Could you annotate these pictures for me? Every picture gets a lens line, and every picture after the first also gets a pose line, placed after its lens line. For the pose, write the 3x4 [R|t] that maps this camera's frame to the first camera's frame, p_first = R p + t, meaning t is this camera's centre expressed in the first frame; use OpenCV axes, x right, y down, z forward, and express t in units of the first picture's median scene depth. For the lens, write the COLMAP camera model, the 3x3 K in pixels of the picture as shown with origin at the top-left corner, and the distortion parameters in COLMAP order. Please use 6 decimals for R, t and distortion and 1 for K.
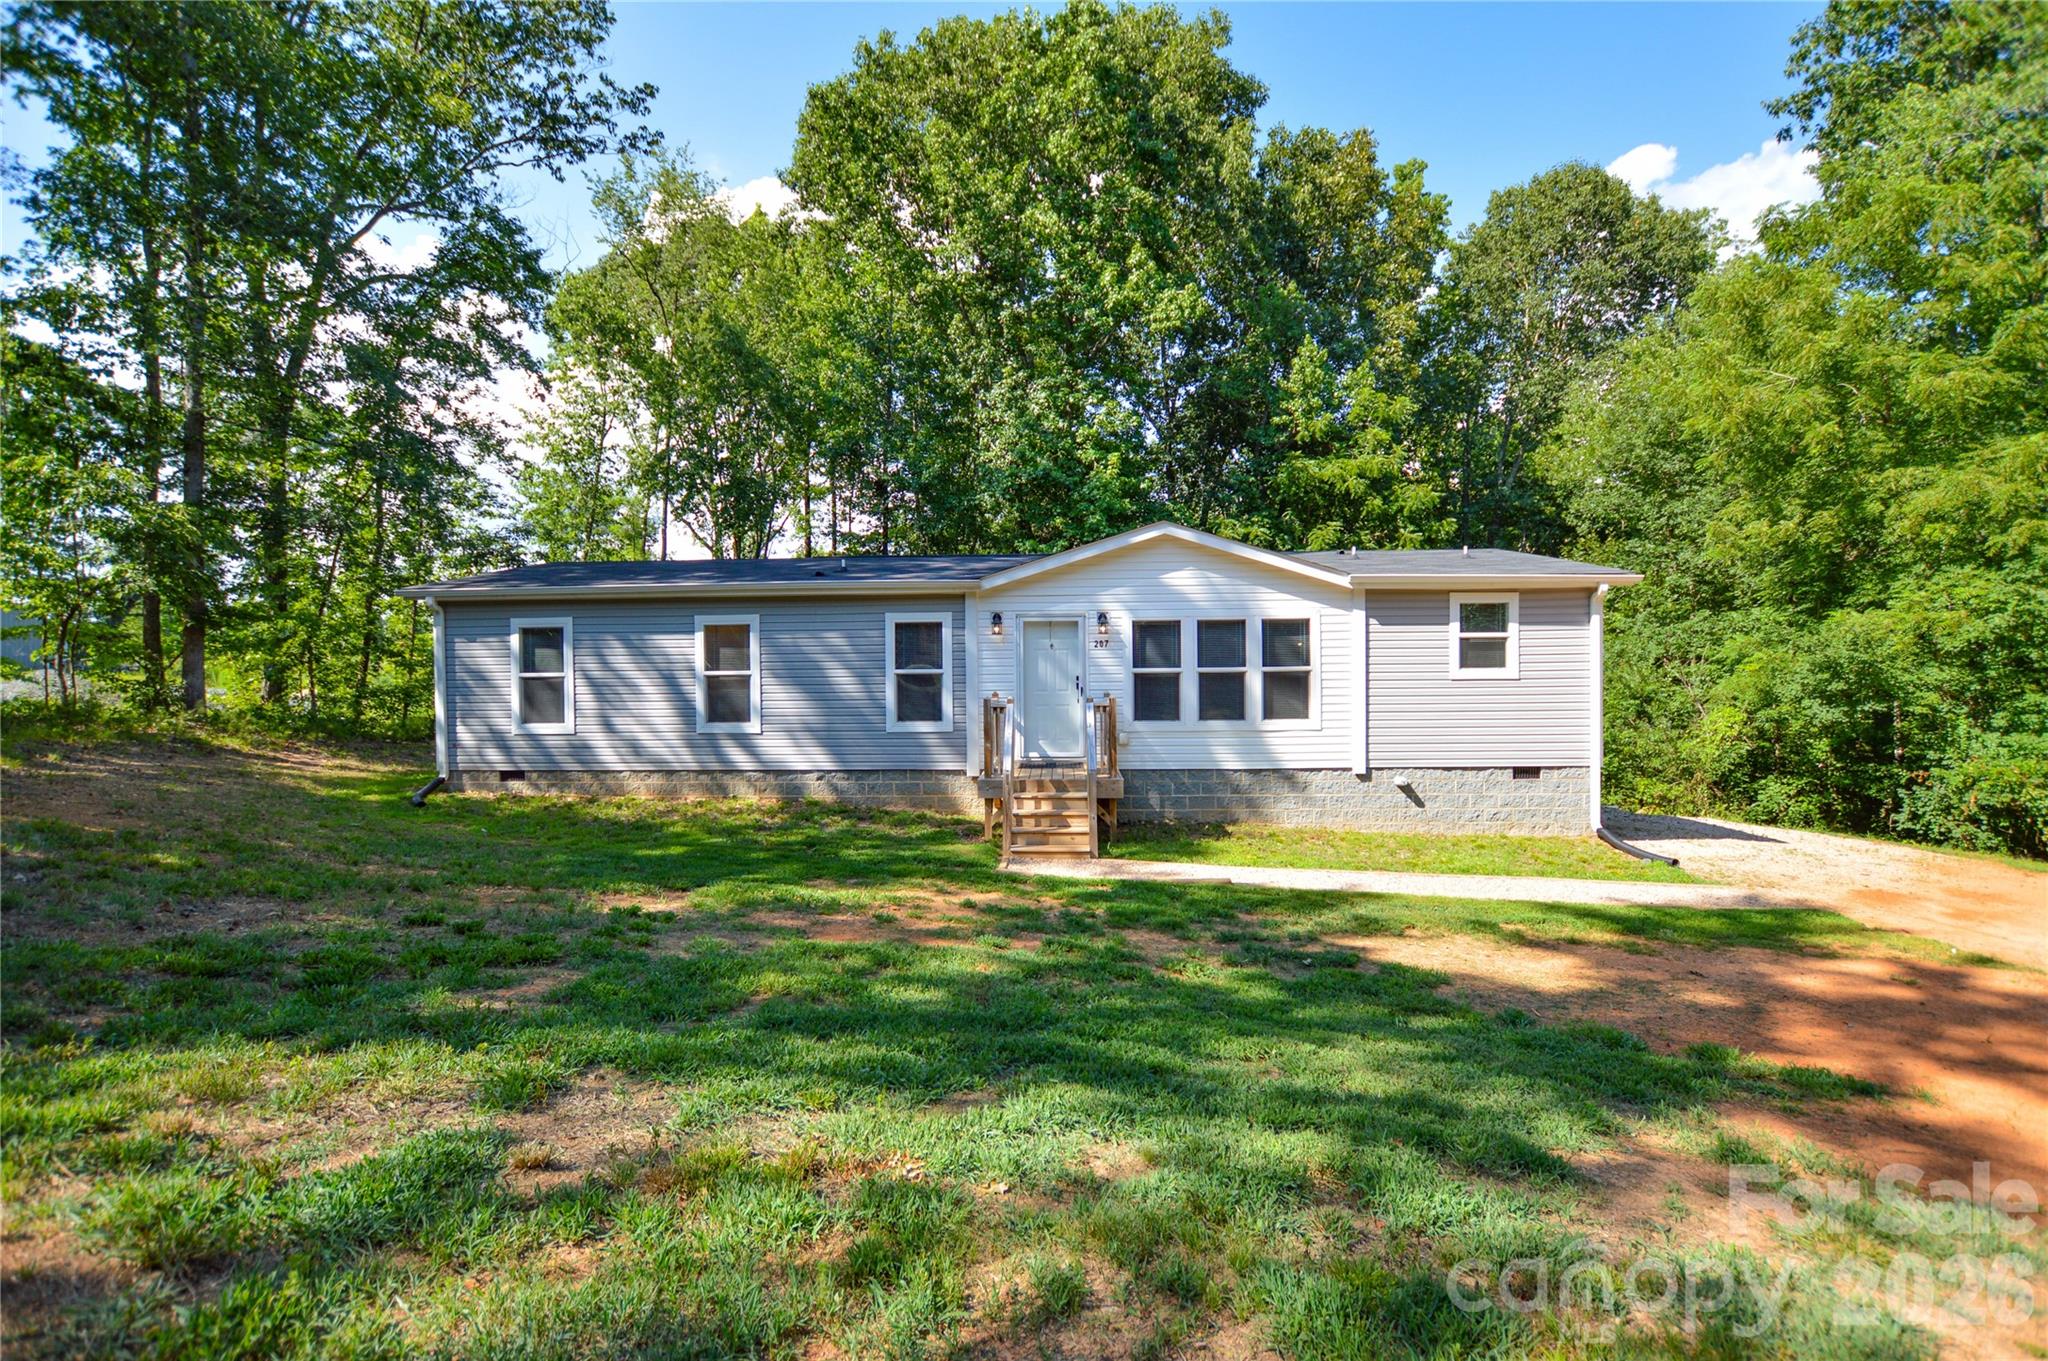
lens RADIAL K [[924.0, 0, 1024.0], [0, 924.0, 680.5], [0, 0, 1]] dist [-0.029646, 0.000123]
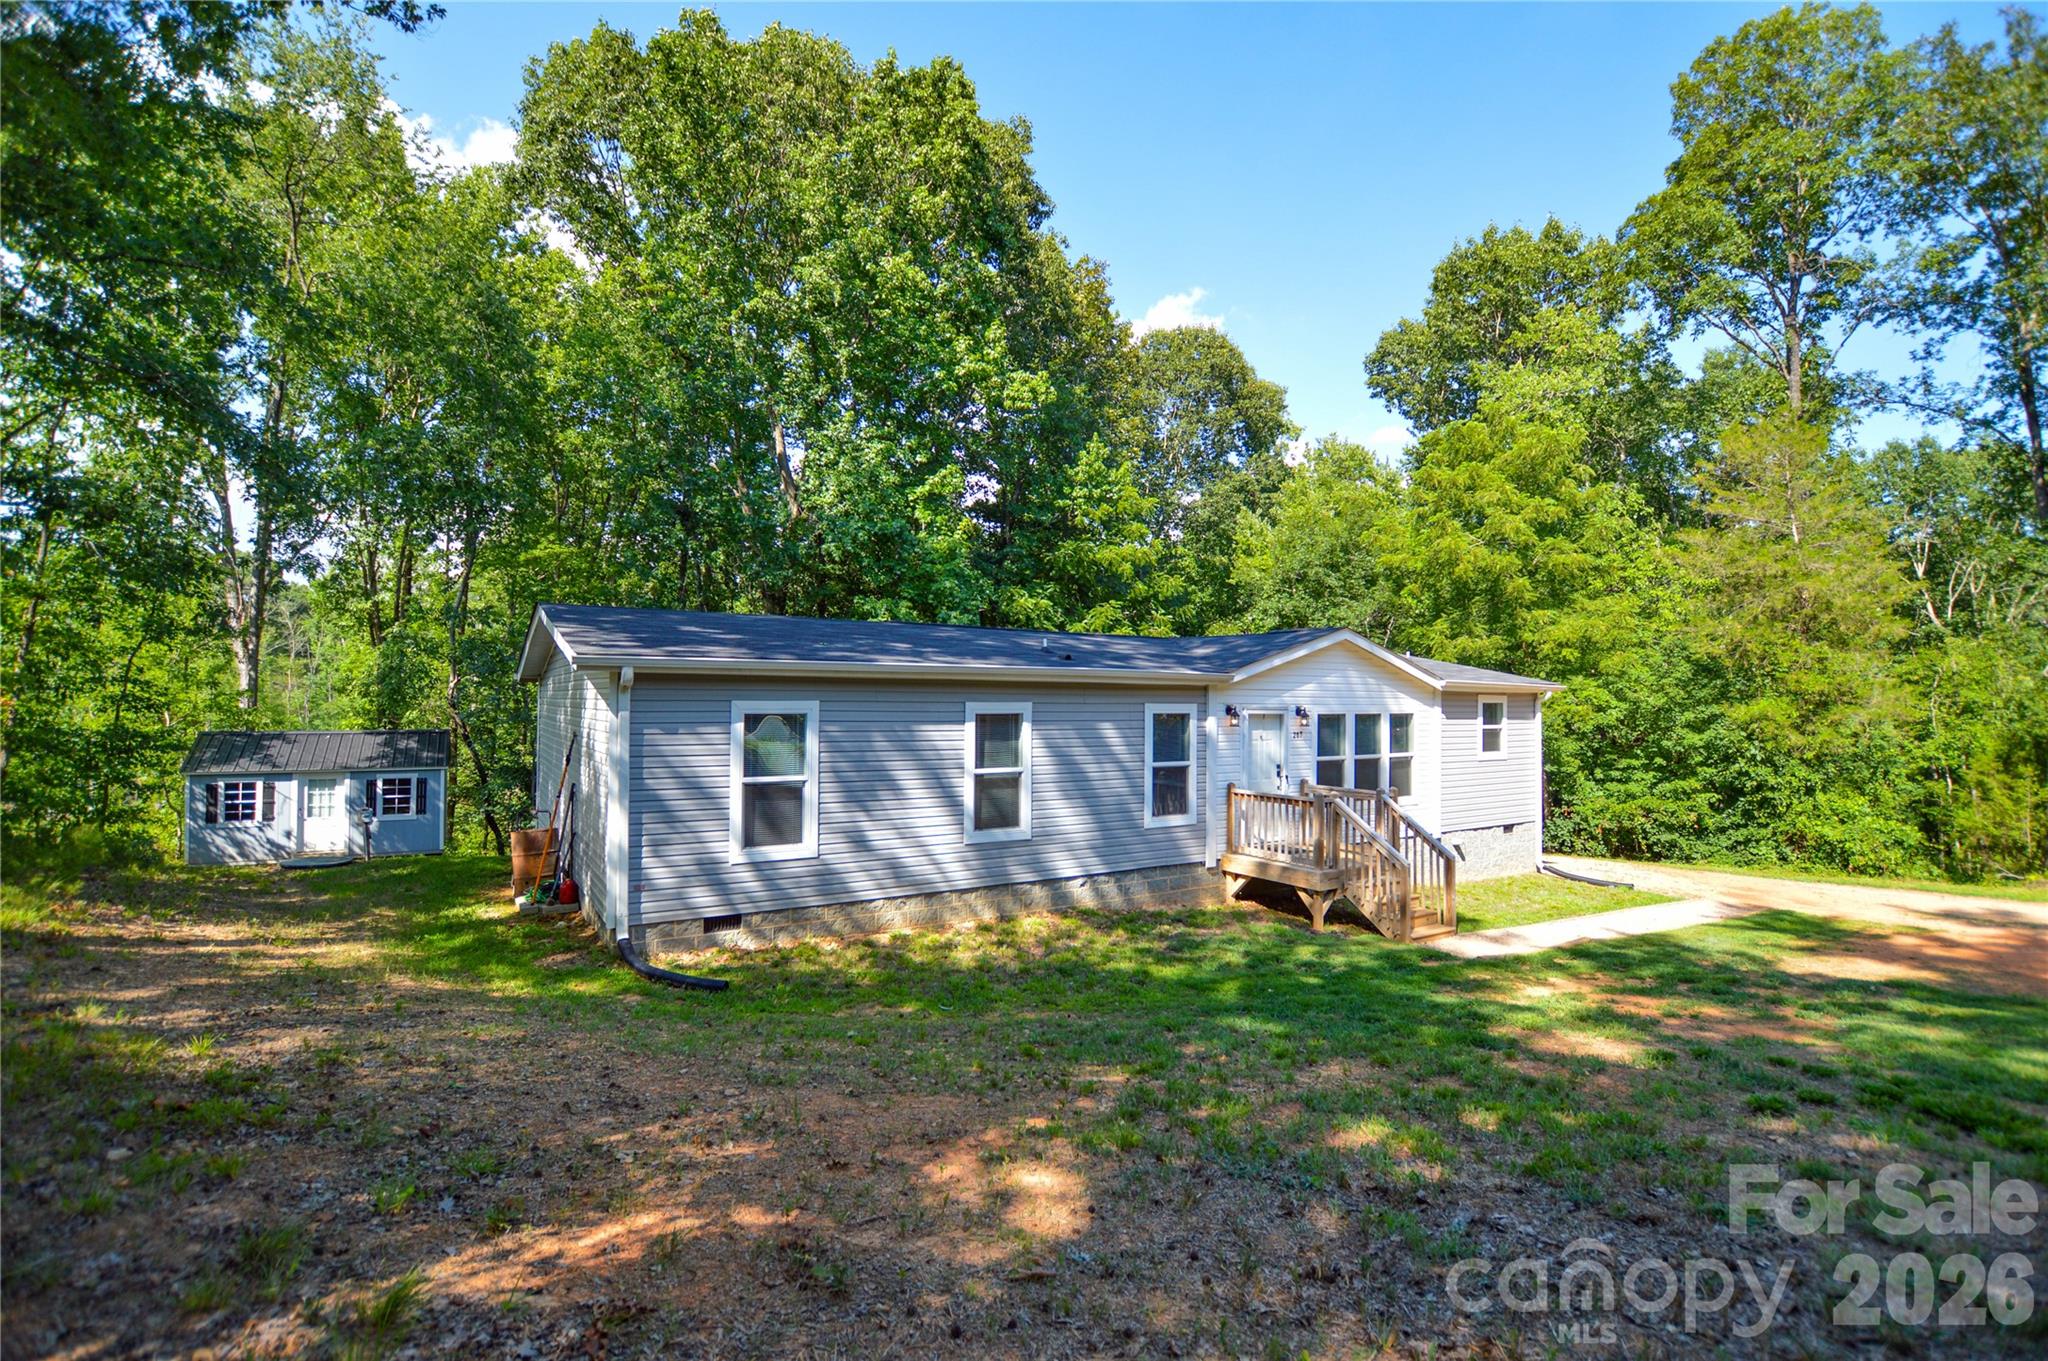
lens RADIAL K [[924.0, 0, 1024.0], [0, 924.0, 680.5], [0, 0, 1]] dist [-0.029646, 0.000123]
pose [[0.818020, 0.028307, 0.574493, -0.795911], [-0.004474, 0.999071, -0.042857, -0.054549], [-0.575173, 0.032488, 0.817387, 0.284739]]
